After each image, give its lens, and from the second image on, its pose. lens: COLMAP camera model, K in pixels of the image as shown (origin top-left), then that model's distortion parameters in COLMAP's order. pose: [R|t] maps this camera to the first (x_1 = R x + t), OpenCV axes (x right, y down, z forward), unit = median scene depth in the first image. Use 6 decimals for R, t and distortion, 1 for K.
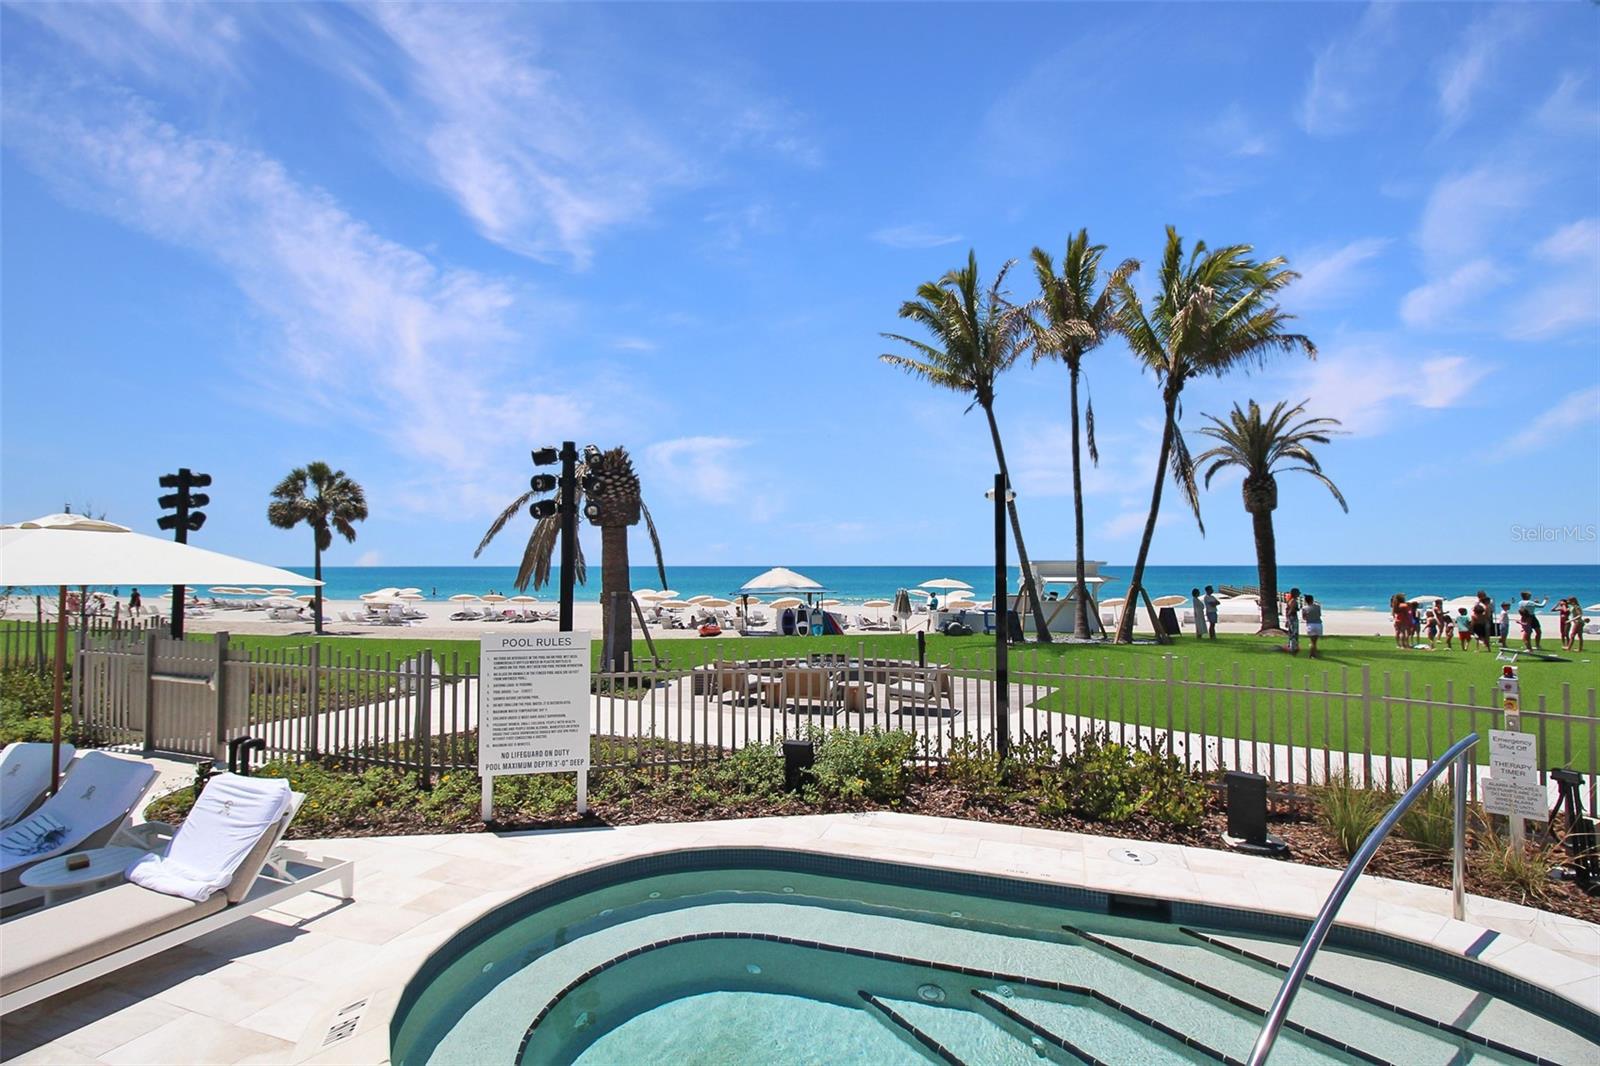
lens RADIAL K [[745.4, 0, 798.6], [0, 745.4, 534.8], [0, 0, 1]] dist [0.000685, -0.015391]
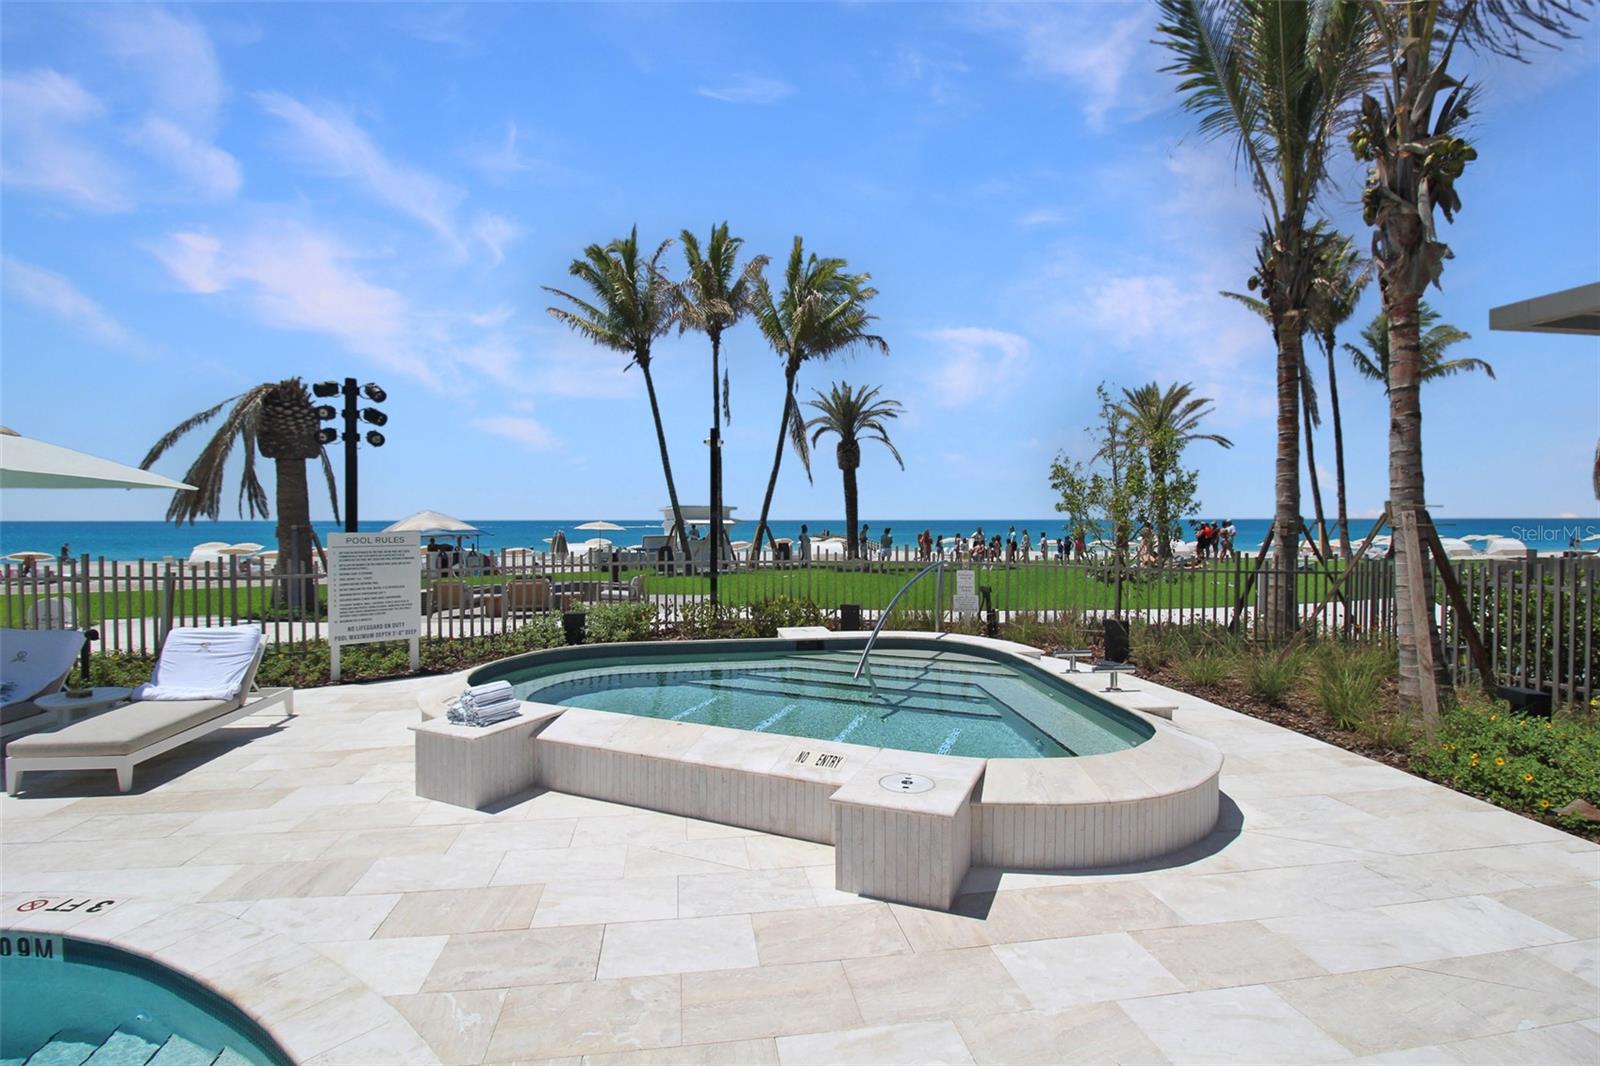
lens RADIAL K [[752.6, 0, 807.0], [0, 752.6, 519.9], [0, 0, 1]] dist [-0.000514, -0.010853]
pose [[0.874186, -0.001036, 0.485590, -0.086346], [-0.018801, 0.999176, 0.035979, 0.013087], [-0.485227, -0.040582, 0.873446, -0.123289]]
